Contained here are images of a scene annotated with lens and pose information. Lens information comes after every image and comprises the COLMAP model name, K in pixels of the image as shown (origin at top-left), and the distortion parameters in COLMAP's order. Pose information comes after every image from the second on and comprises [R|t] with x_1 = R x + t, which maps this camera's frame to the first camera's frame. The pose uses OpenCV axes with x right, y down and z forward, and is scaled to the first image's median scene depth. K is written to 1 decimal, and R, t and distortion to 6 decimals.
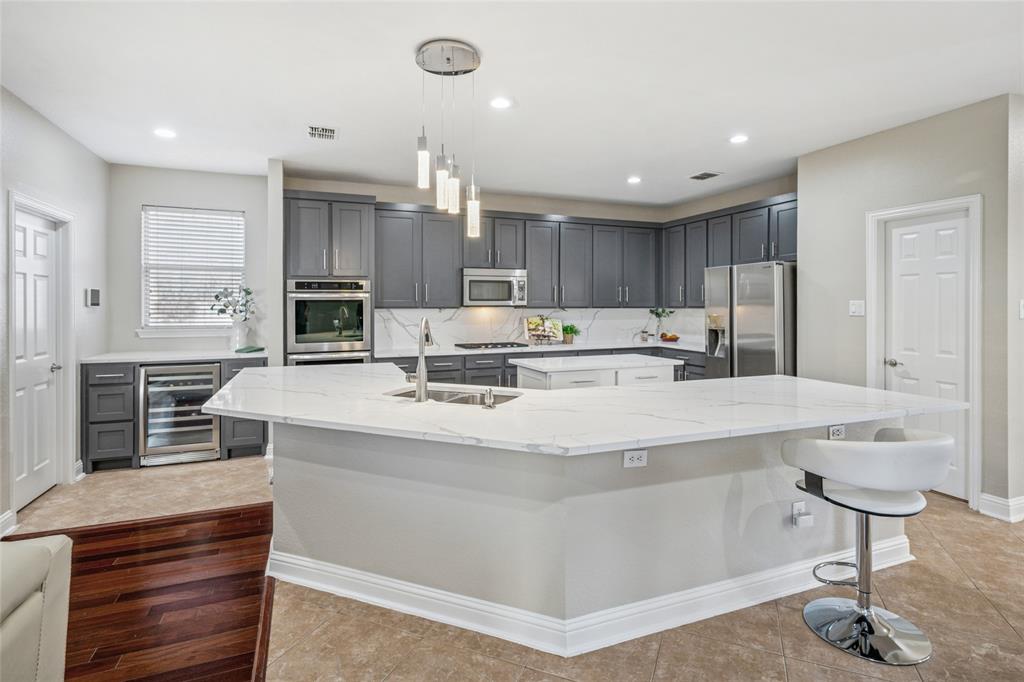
lens RADIAL K [[517.5, 0, 518.0], [0, 517.5, 306.5], [0, 0, 1]] dist [-0.003640, -0.000868]
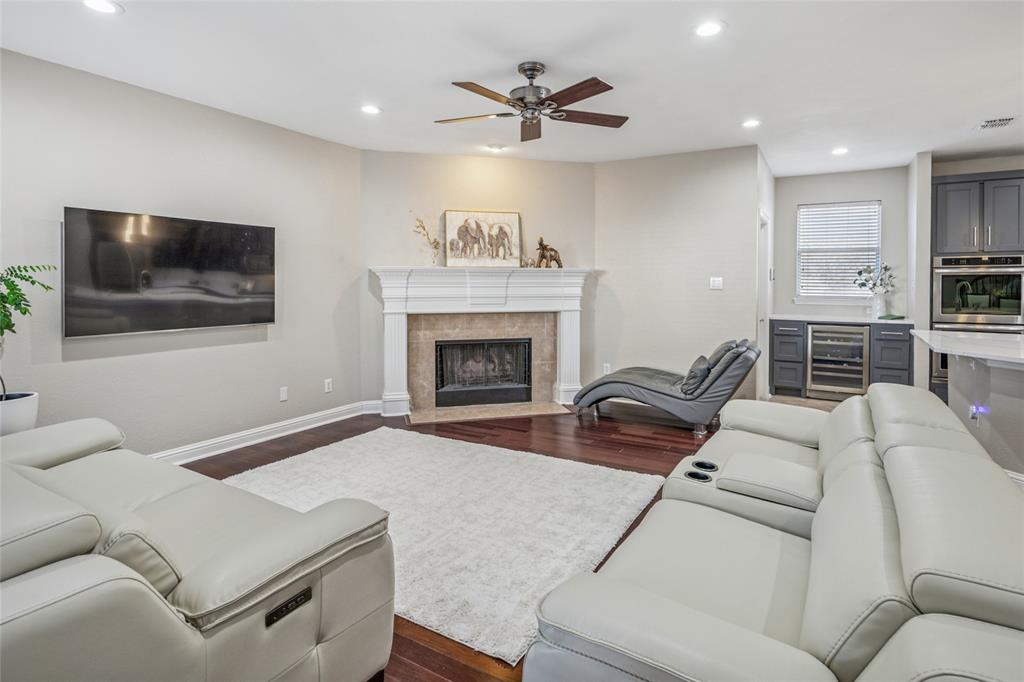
lens RADIAL K [[517.5, 0, 534.5], [0, 517.5, 298.2], [0, 0, 1]] dist [-0.003640, -0.000868]
pose [[0.611607, 0.025815, -0.790740, -0.085133], [-0.003392, 0.999544, 0.030009, 0.007223], [0.791154, -0.015671, 0.611416, -0.379133]]
